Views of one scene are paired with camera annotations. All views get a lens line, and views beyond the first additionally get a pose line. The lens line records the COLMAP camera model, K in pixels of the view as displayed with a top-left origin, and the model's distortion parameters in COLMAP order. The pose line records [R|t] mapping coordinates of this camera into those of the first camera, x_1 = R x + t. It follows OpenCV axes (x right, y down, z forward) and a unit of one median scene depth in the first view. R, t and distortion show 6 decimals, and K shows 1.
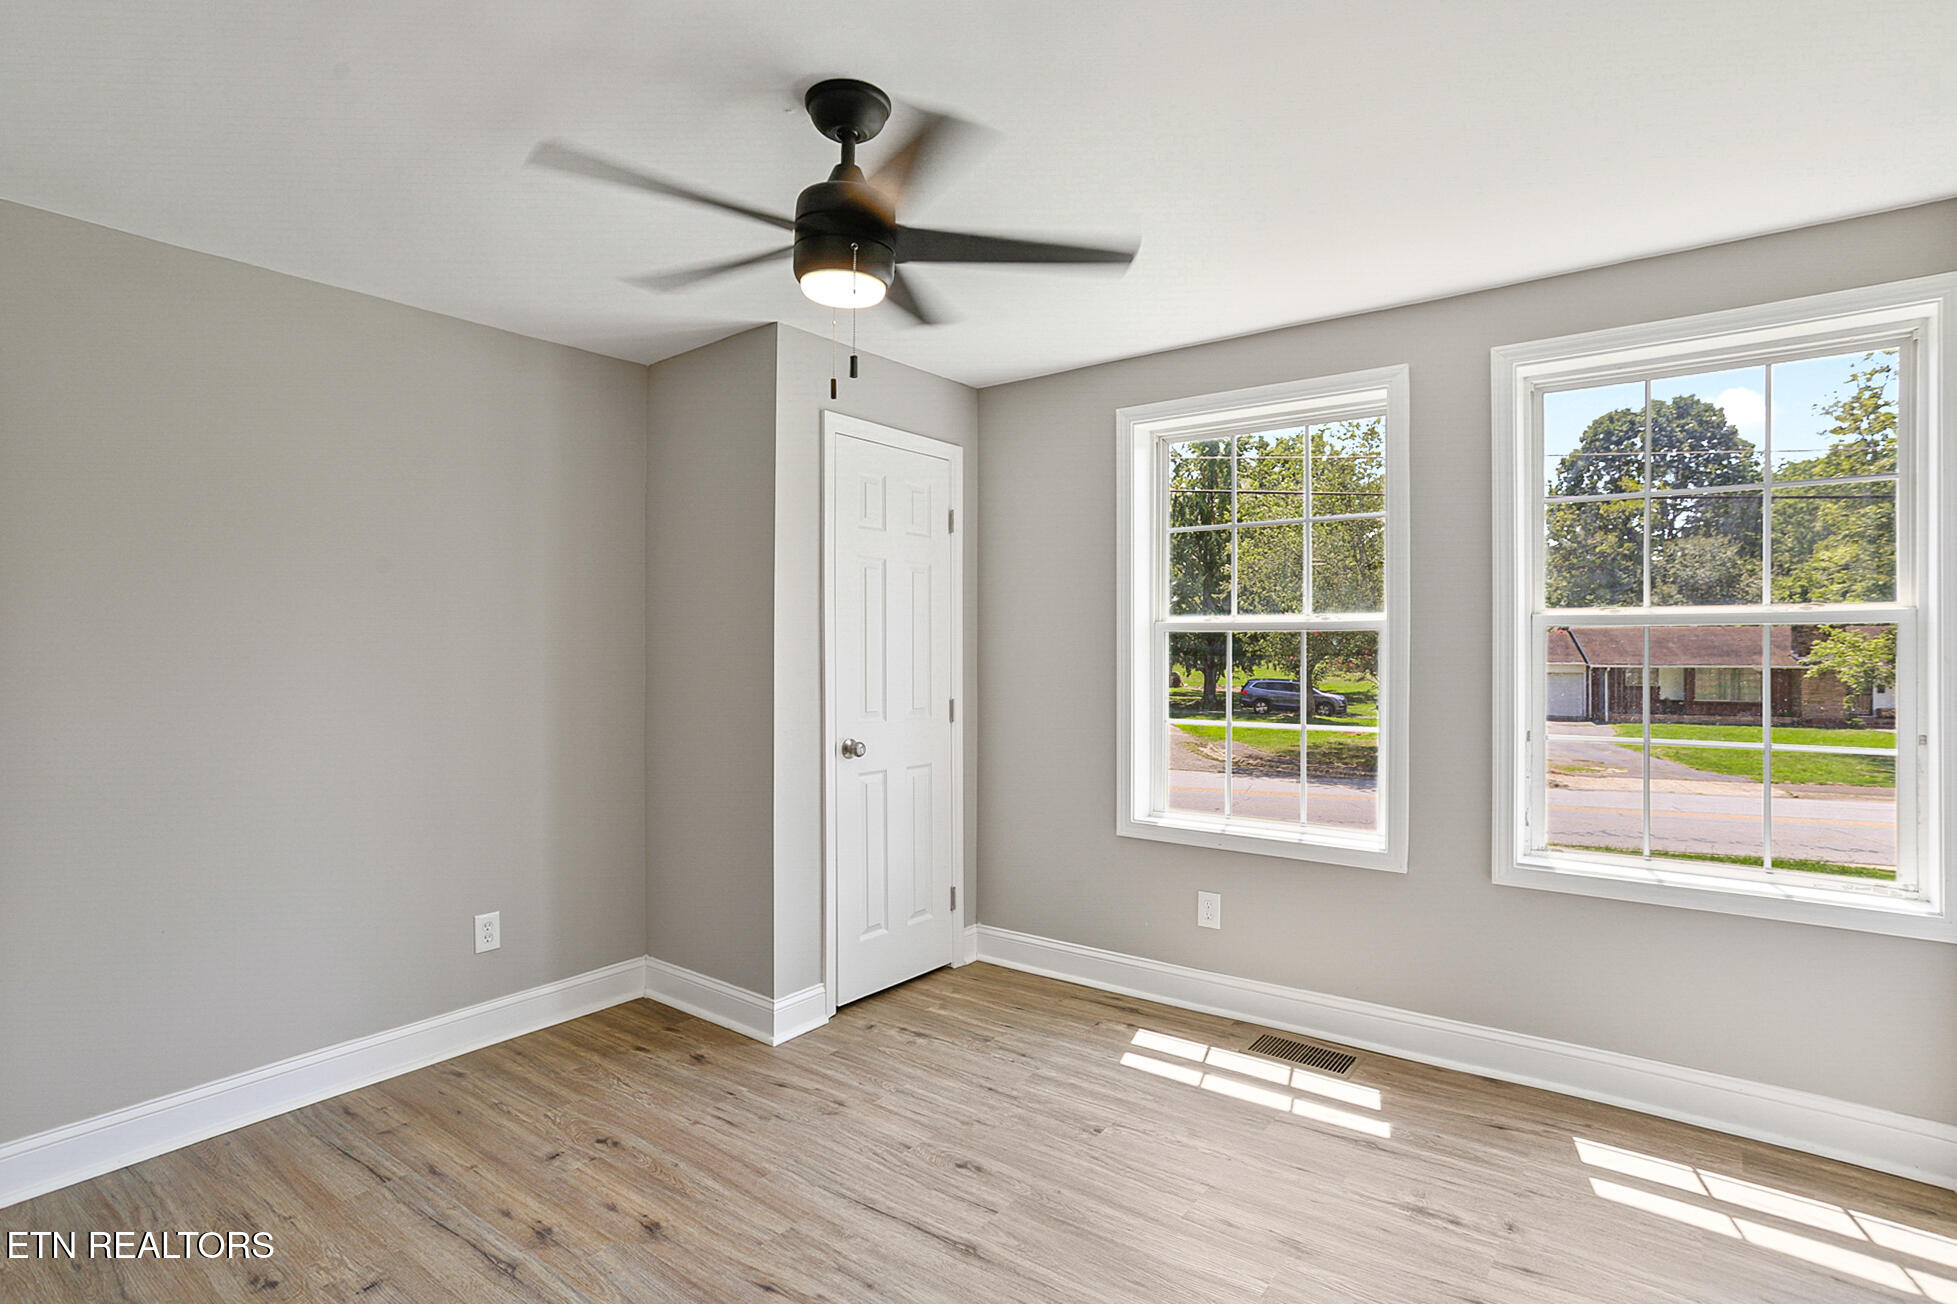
lens RADIAL K [[957.1, 0, 978.5], [0, 957.1, 652.0], [0, 0, 1]] dist [-0.018160, 0.000967]
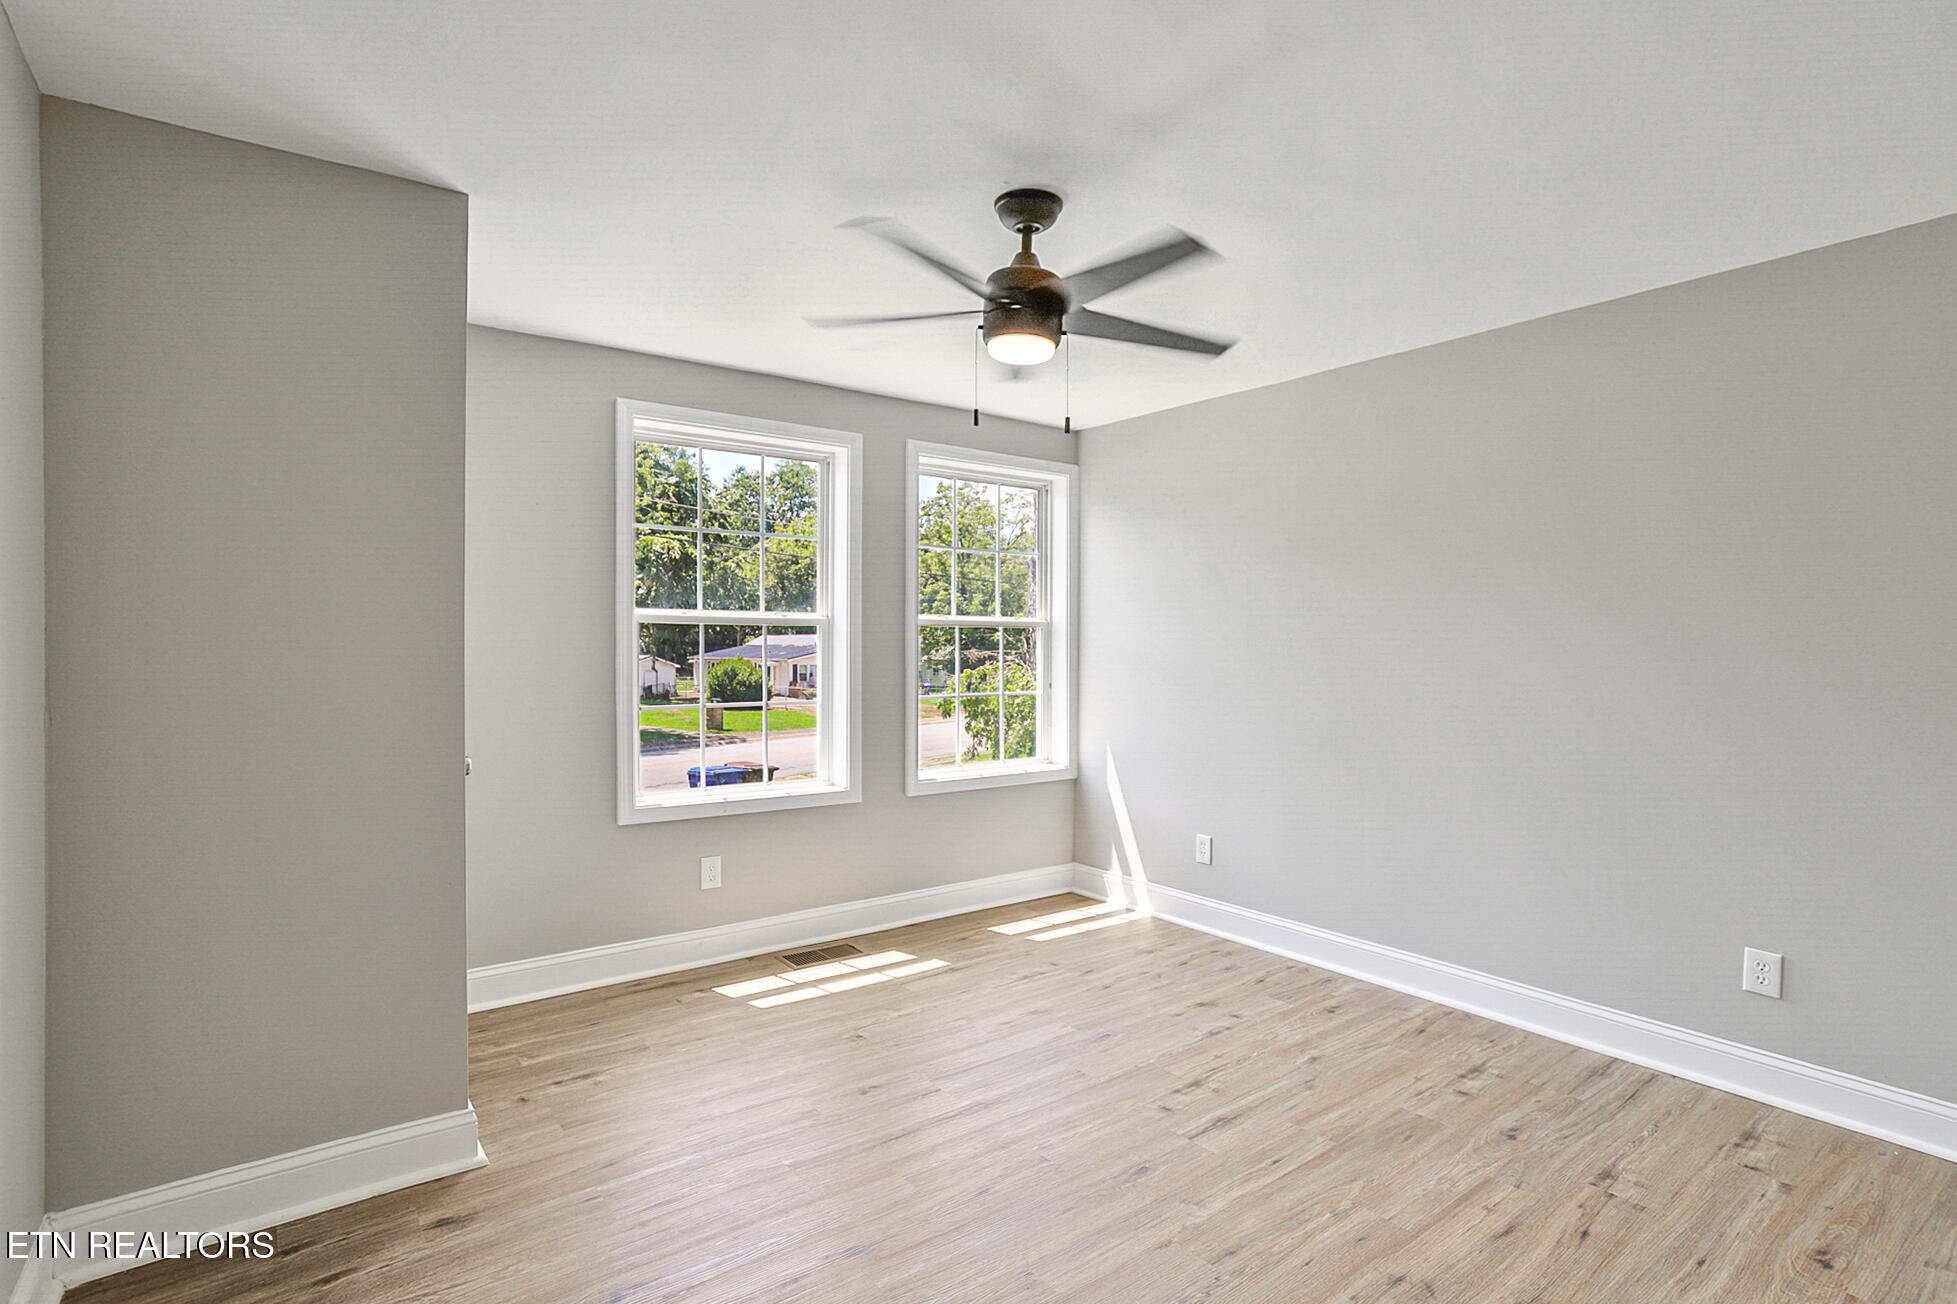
lens RADIAL K [[952.3, 0, 994.3], [0, 952.3, 643.9], [0, 0, 1]] dist [-0.052079, 0.030810]
pose [[0.272273, 0.007606, 0.962190, -0.799147], [-0.007282, 0.999956, -0.005844, 0.006430], [-0.962193, -0.005416, 0.272316, 0.412010]]
